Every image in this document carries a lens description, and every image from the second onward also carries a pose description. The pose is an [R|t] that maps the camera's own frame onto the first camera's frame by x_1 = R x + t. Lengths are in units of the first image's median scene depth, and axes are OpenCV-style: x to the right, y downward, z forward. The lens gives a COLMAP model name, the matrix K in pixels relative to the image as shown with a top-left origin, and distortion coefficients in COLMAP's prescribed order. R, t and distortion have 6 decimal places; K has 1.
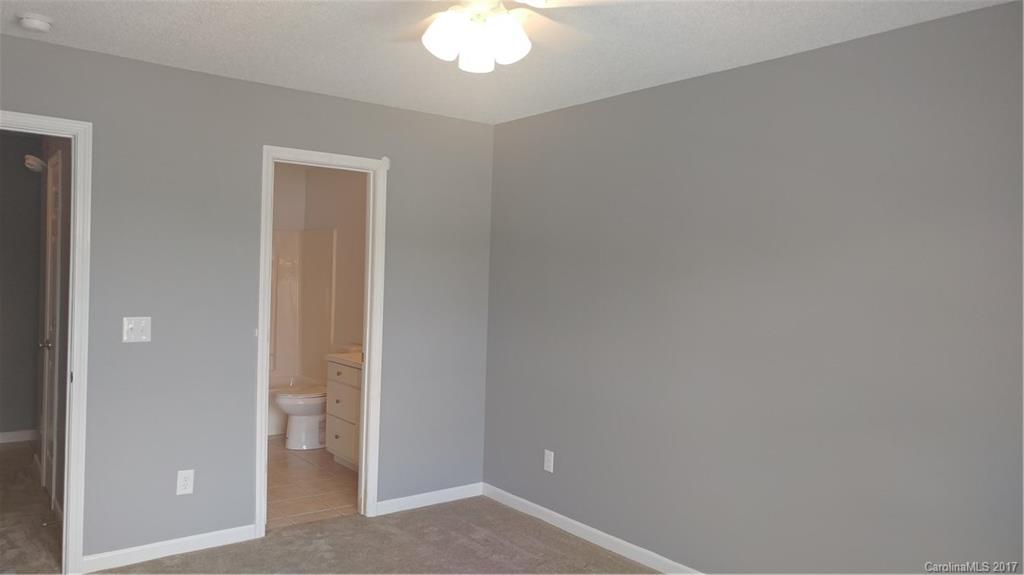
lens RADIAL K [[733.7, 0, 512.0], [0, 733.7, 287.5], [0, 0, 1]] dist [-0.004992, 0.000224]
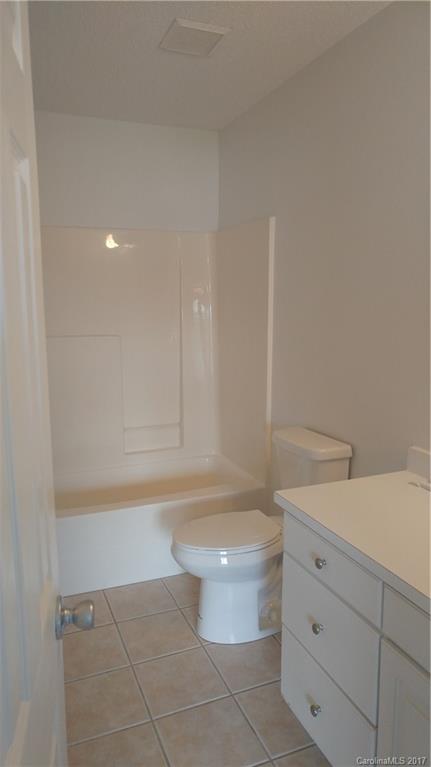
lens RADIAL K [[549.5, 0, 215.5], [0, 549.5, 383.5], [0, 0, 1]] dist [-0.004992, 0.000224]
pose [[0.961010, 0.006238, -0.276444, -0.187621], [0.031419, 0.990807, 0.131581, -0.012550], [0.274723, -0.135136, 0.951980, 0.649823]]
